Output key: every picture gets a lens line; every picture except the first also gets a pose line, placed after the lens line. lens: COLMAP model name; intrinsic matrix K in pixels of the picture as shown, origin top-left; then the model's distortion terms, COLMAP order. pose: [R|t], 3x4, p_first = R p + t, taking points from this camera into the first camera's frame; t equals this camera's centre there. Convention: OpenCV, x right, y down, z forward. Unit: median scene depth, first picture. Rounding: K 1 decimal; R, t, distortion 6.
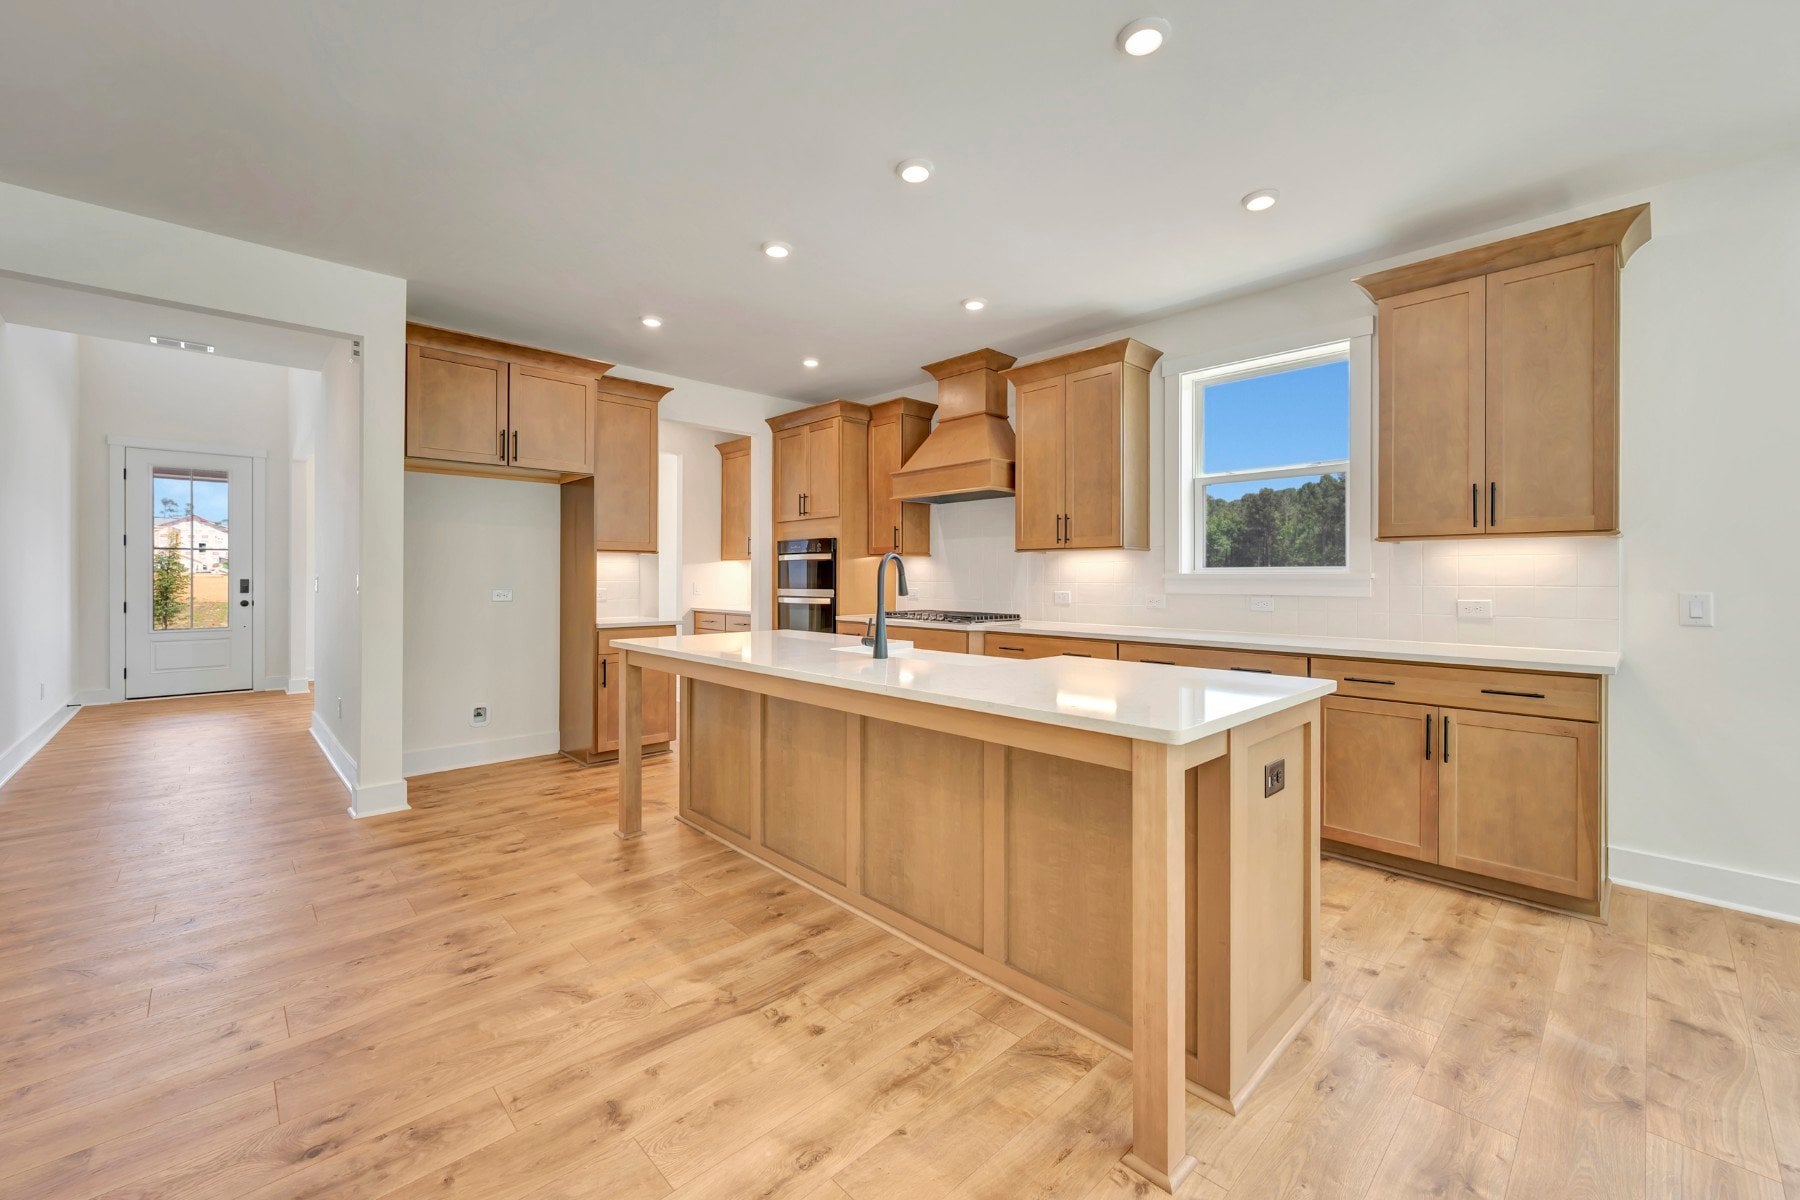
lens RADIAL K [[722.9, 0, 905.6], [0, 722.9, 582.9], [0, 0, 1]] dist [-0.002479, -0.000573]
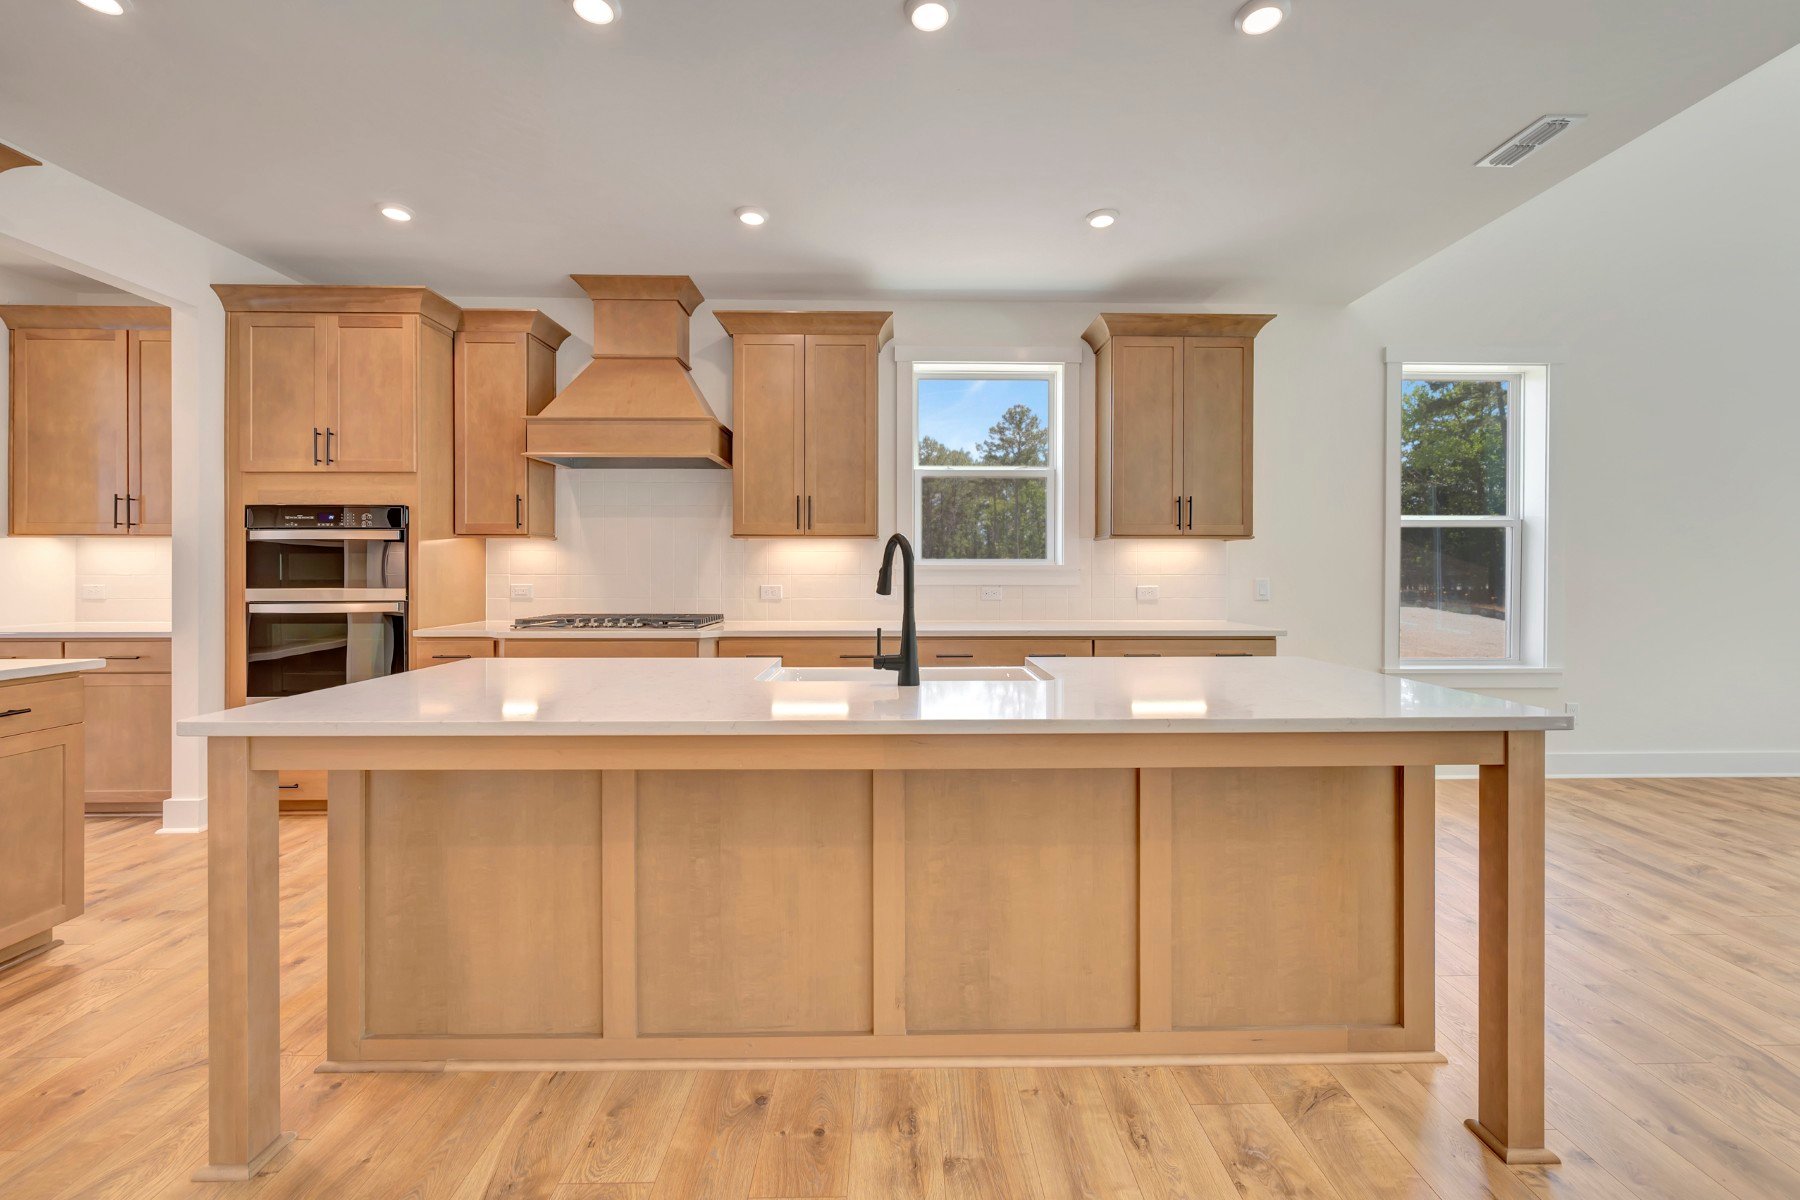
lens RADIAL K [[722.9, 0, 910.3], [0, 722.9, 576.7], [0, 0, 1]] dist [-0.002479, -0.000573]
pose [[0.676918, -0.008072, 0.736015, -0.334023], [0.005920, 0.999967, 0.005522, -0.002175], [-0.736035, 0.000620, 0.676943, 0.322812]]
